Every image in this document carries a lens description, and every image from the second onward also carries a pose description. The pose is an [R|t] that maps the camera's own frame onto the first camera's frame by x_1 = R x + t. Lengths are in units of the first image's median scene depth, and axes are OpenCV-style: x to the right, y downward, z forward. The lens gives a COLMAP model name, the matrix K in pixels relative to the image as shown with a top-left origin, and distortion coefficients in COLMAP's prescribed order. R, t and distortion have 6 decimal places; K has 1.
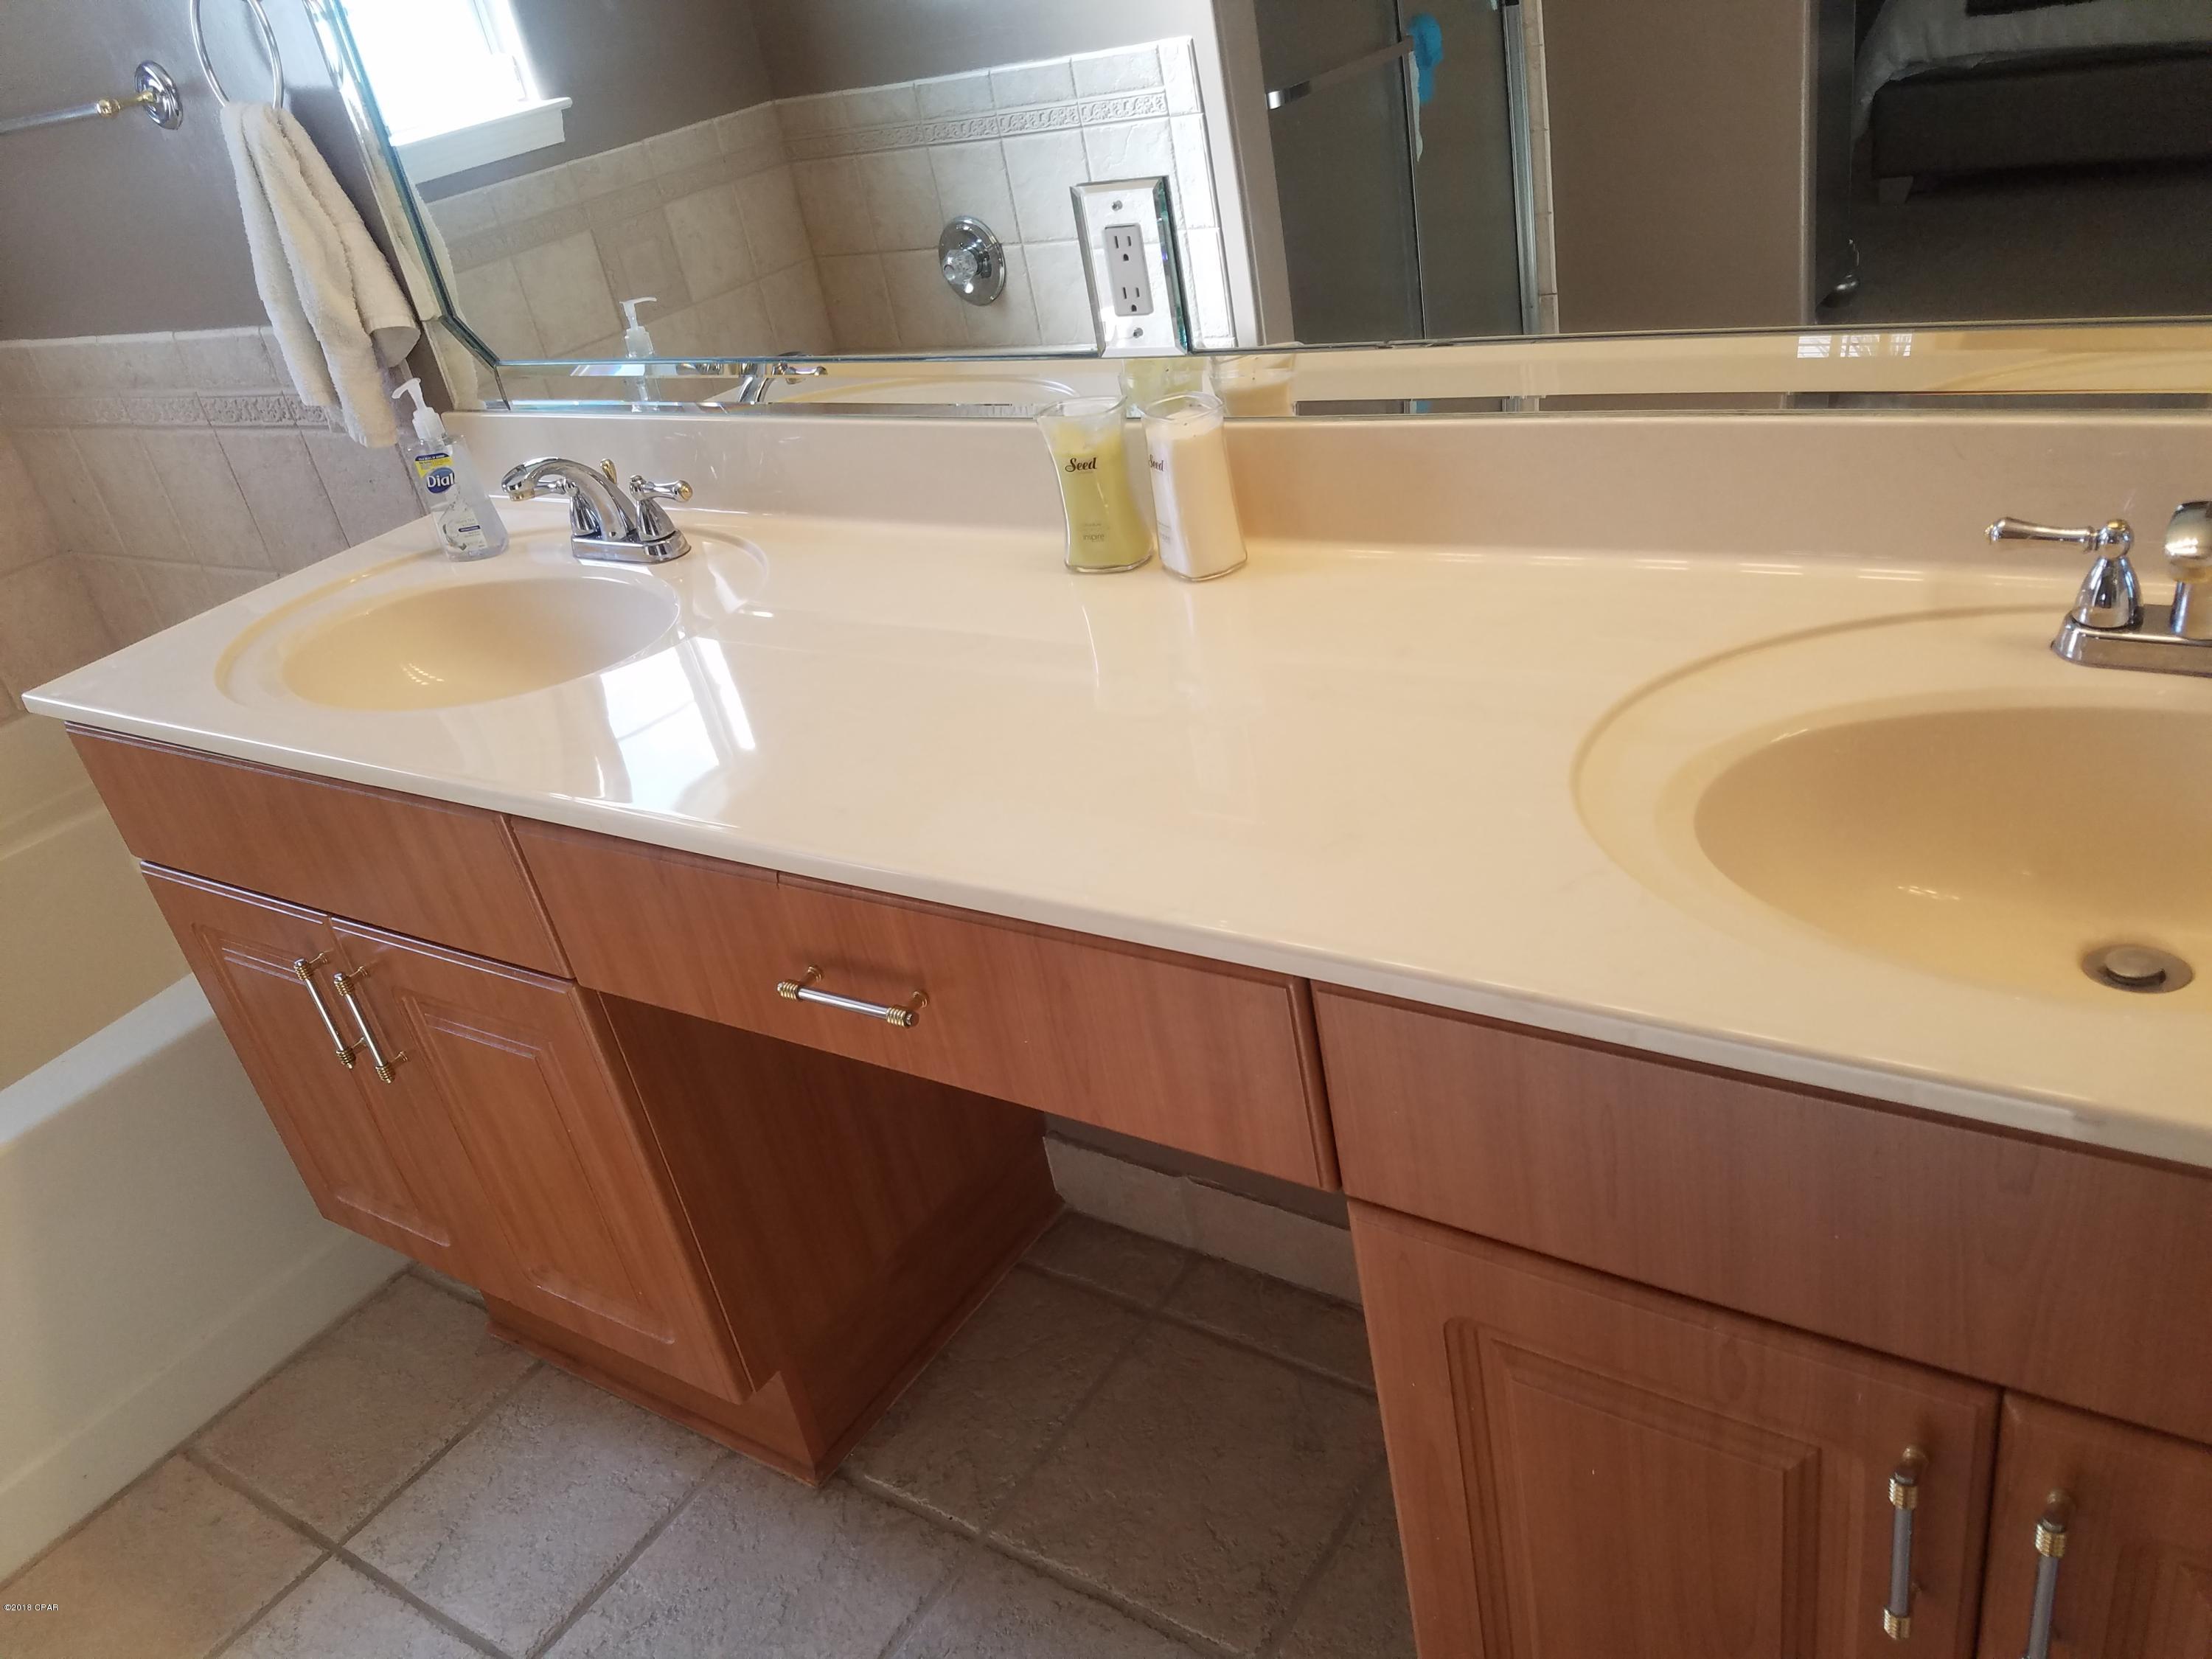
lens RADIAL K [[1711.6, 0, 1125.4], [0, 1711.6, 846.4], [0, 0, 1]] dist [0.076760, -0.107378]
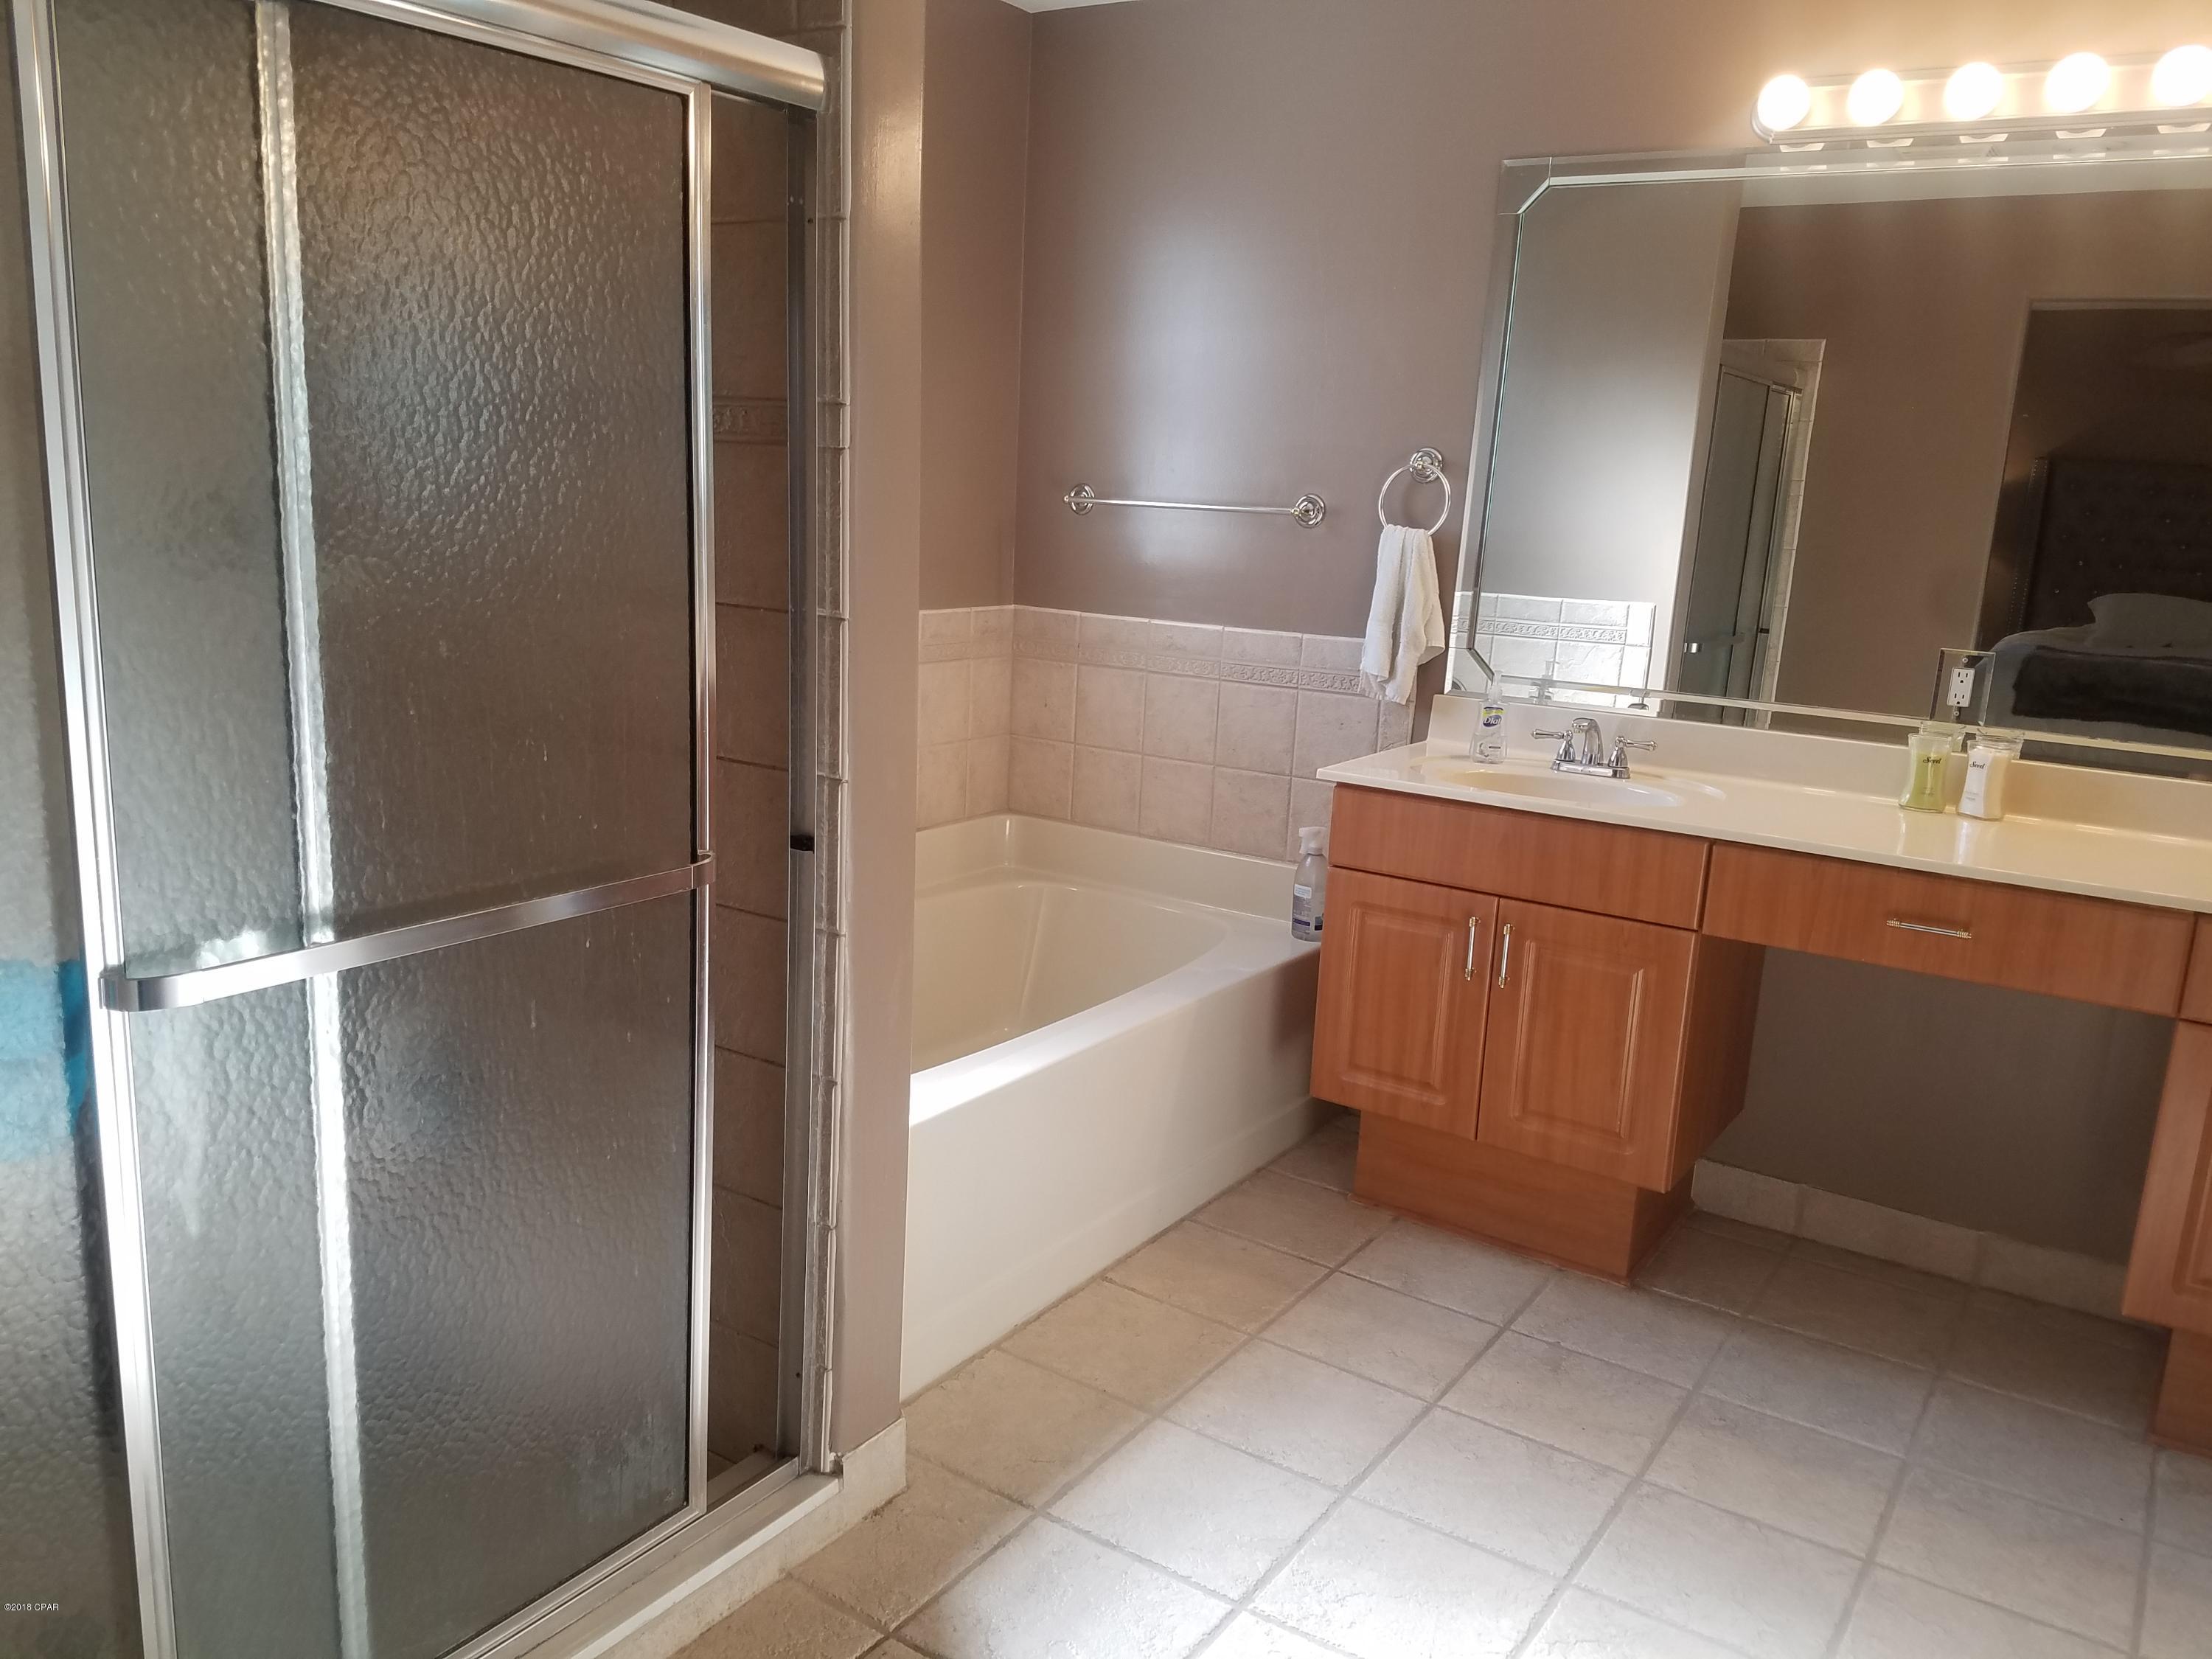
lens RADIAL K [[1711.6, 0, 1091.2], [0, 1711.6, 829.5], [0, 0, 1]] dist [0.076760, -0.107378]
pose [[0.974301, 0.221971, 0.038294, -0.728384], [-0.200857, 0.933092, -0.298322, 0.468280], [-0.101951, 0.282964, 0.953697, -0.629229]]
